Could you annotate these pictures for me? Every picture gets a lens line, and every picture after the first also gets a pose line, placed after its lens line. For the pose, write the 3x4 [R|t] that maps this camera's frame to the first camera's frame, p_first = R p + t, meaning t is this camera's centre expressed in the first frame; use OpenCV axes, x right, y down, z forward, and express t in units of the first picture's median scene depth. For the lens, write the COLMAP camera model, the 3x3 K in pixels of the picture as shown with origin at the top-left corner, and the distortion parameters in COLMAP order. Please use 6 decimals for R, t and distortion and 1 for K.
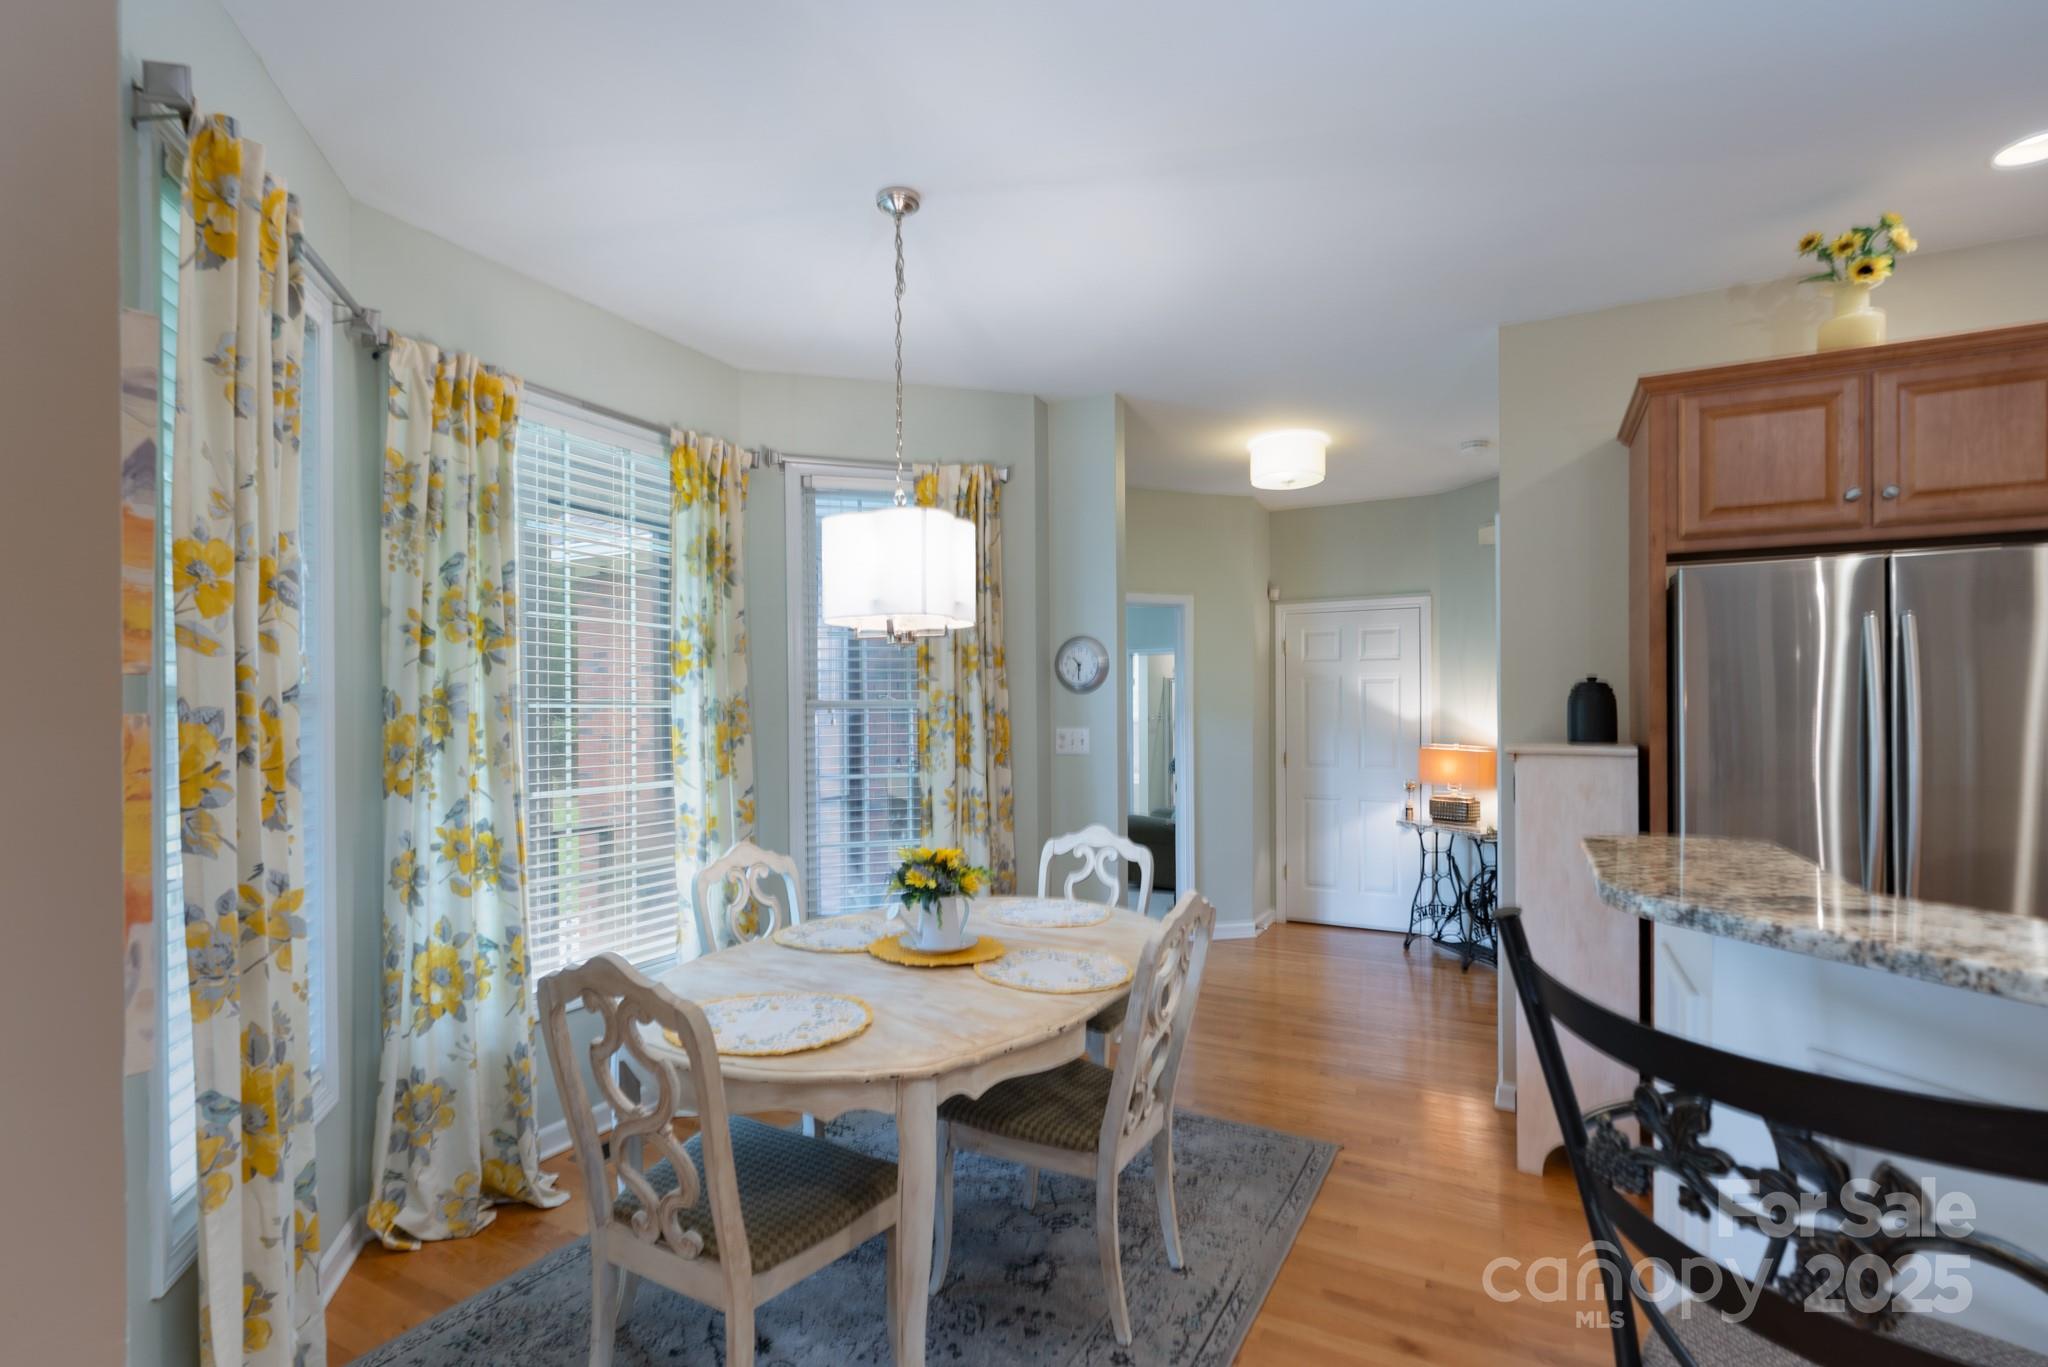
lens RADIAL K [[977.3, 0, 955.4], [0, 977.3, 714.4], [0, 0, 1]] dist [-0.007486, -0.000076]
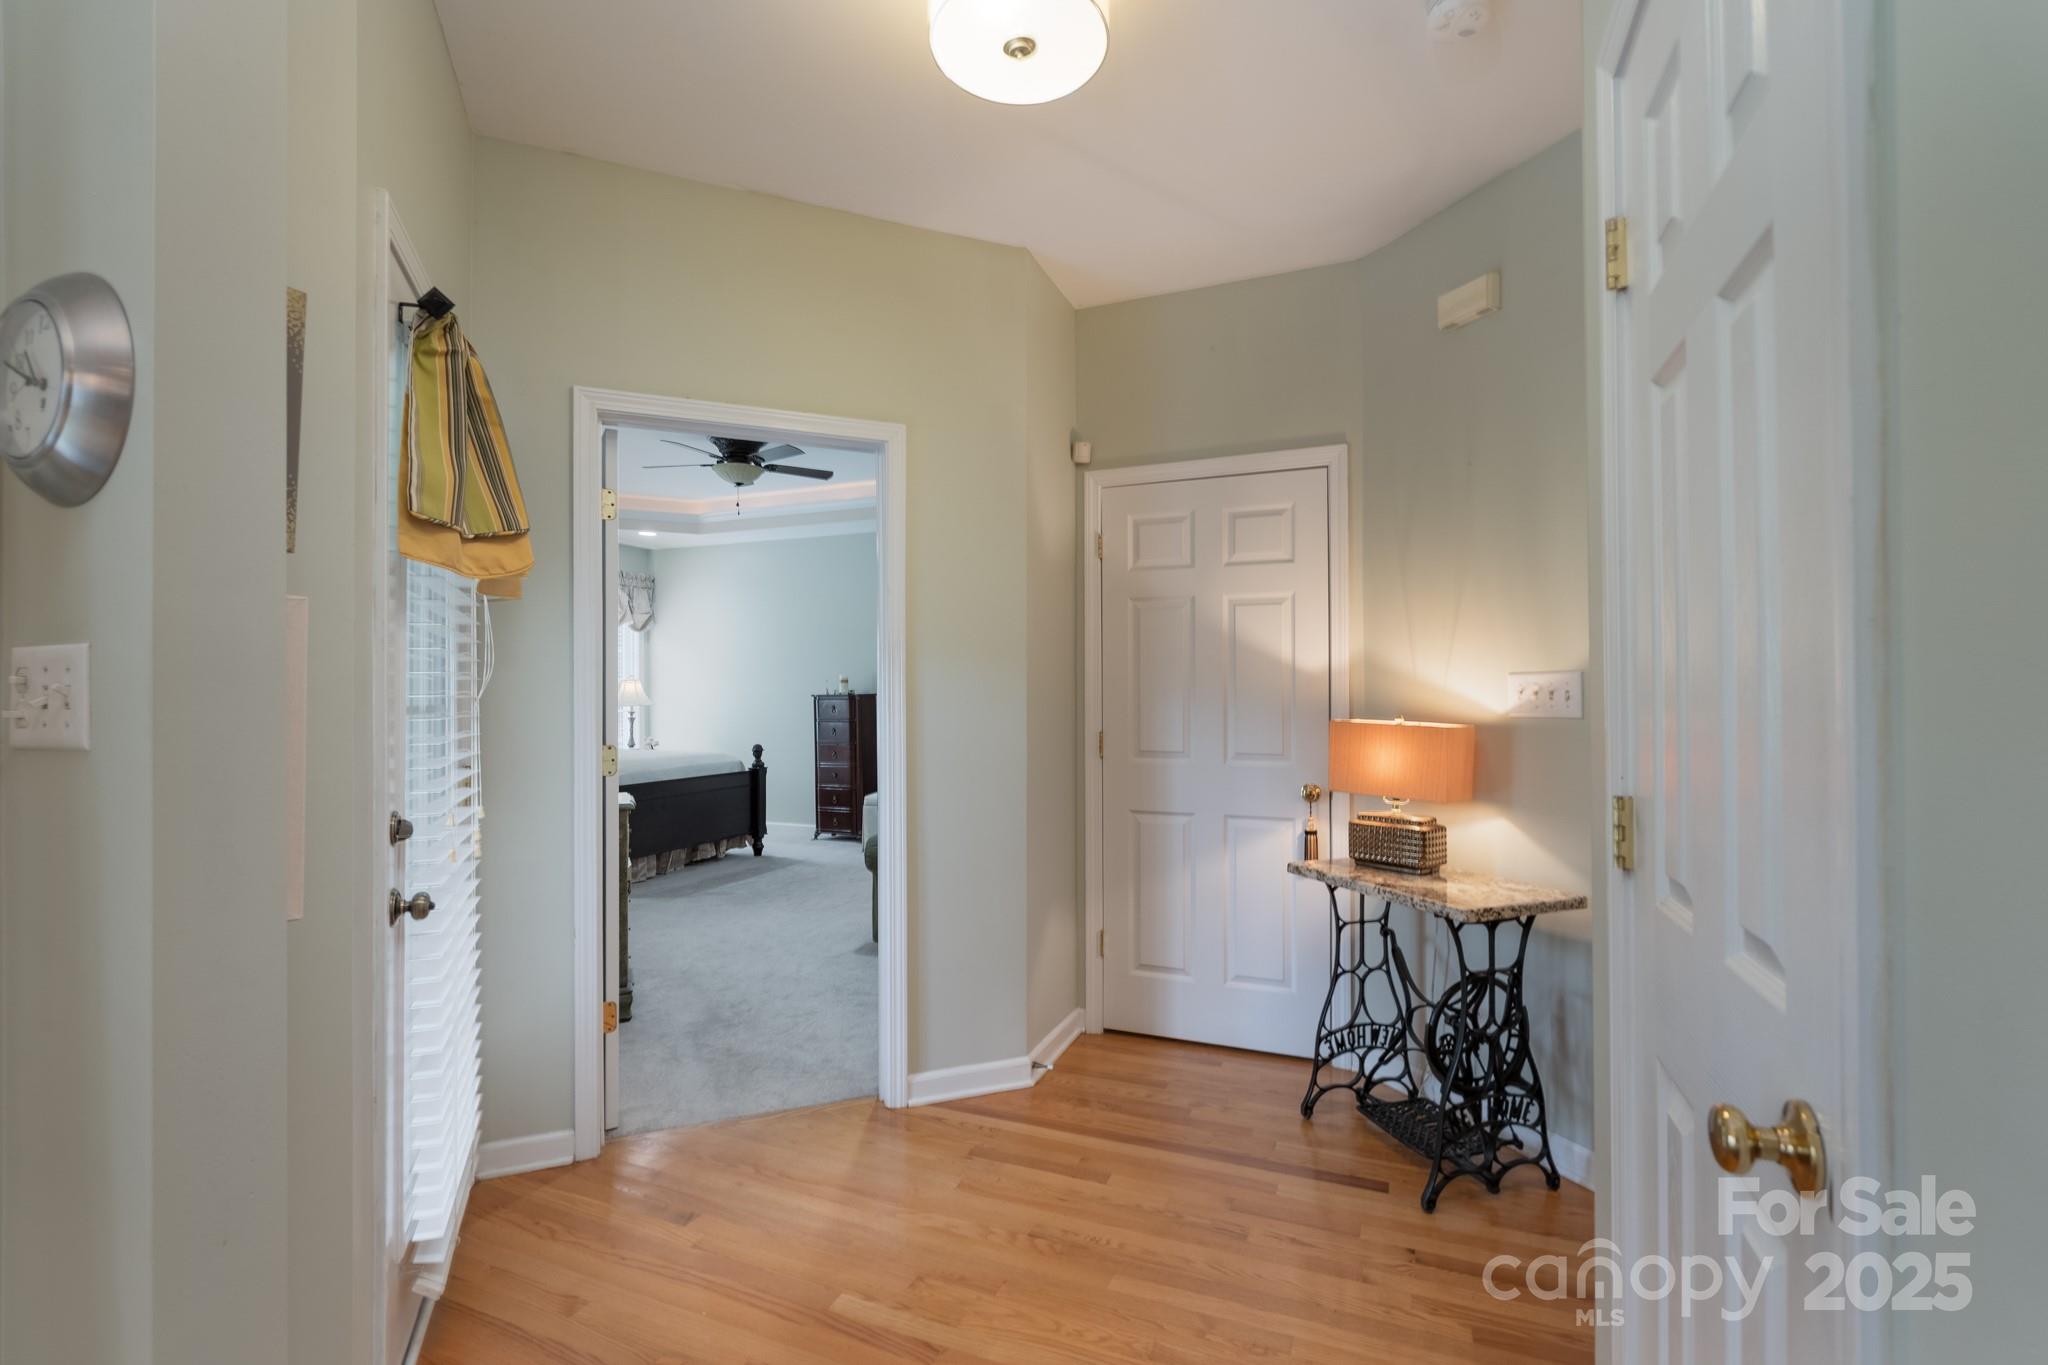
lens RADIAL K [[922.9, 0, 1015.7], [0, 922.9, 692.1], [0, 0, 1]] dist [-0.006944, 0.001984]
pose [[0.991850, -0.000485, 0.127410, 0.351321], [0.000893, 0.999995, -0.003146, 0.027809], [-0.127408, 0.003234, 0.991845, 0.758283]]
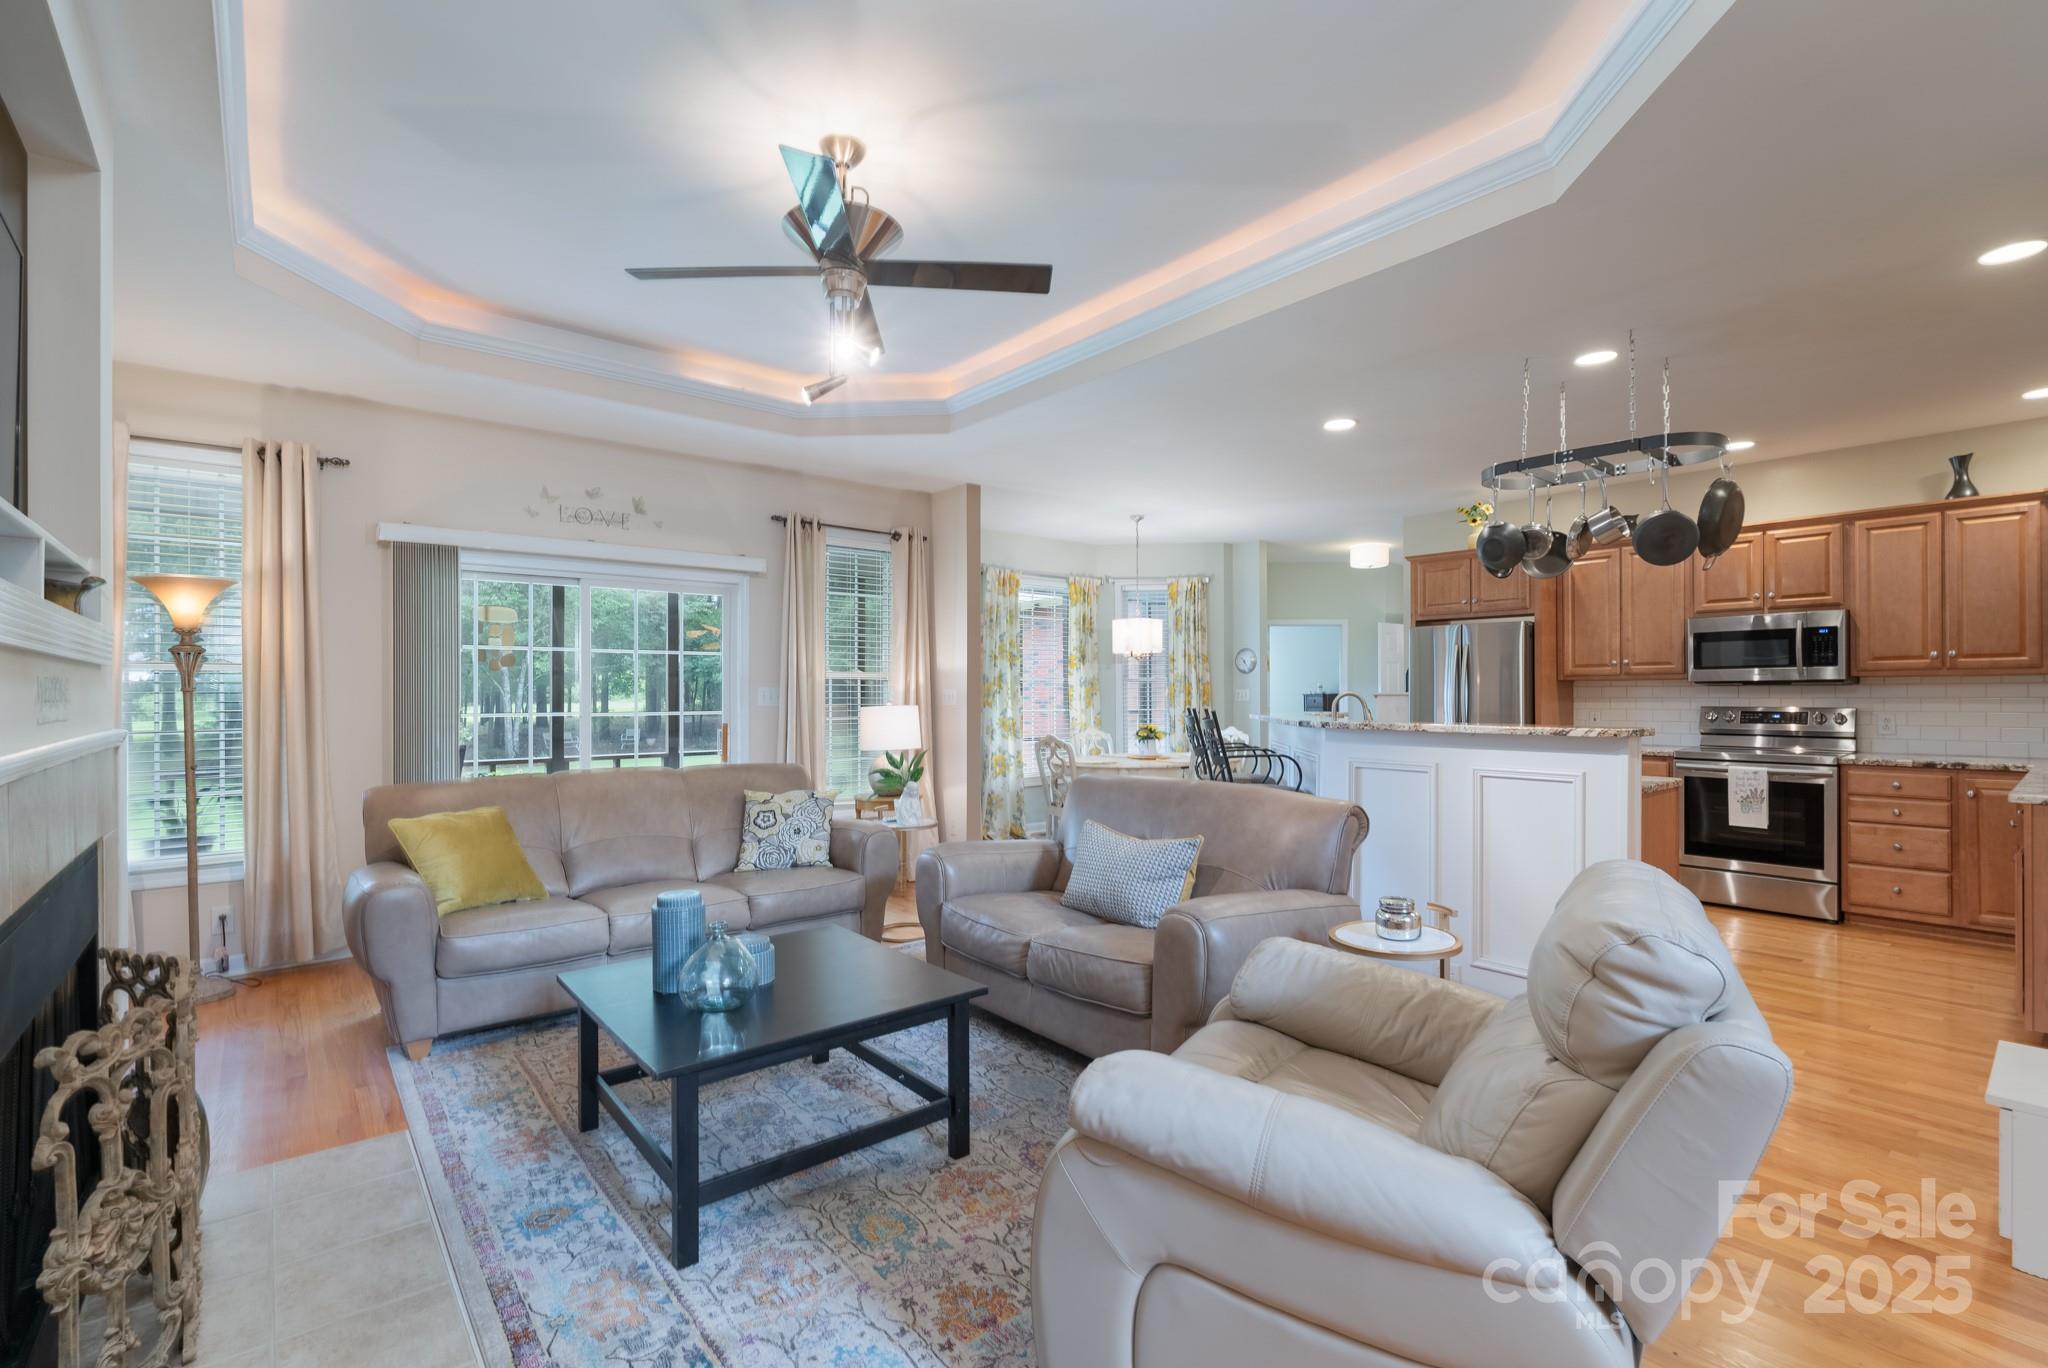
lens RADIAL K [[922.9, 0, 1009.6], [0, 922.9, 698.1], [0, 0, 1]] dist [-0.006944, 0.001984]
pose [[0.934585, 0.000506, -0.355741, 0.388983], [0.000357, 0.999997, 0.002361, 0.029724], [0.355741, -0.002334, 0.934582, -1.211789]]
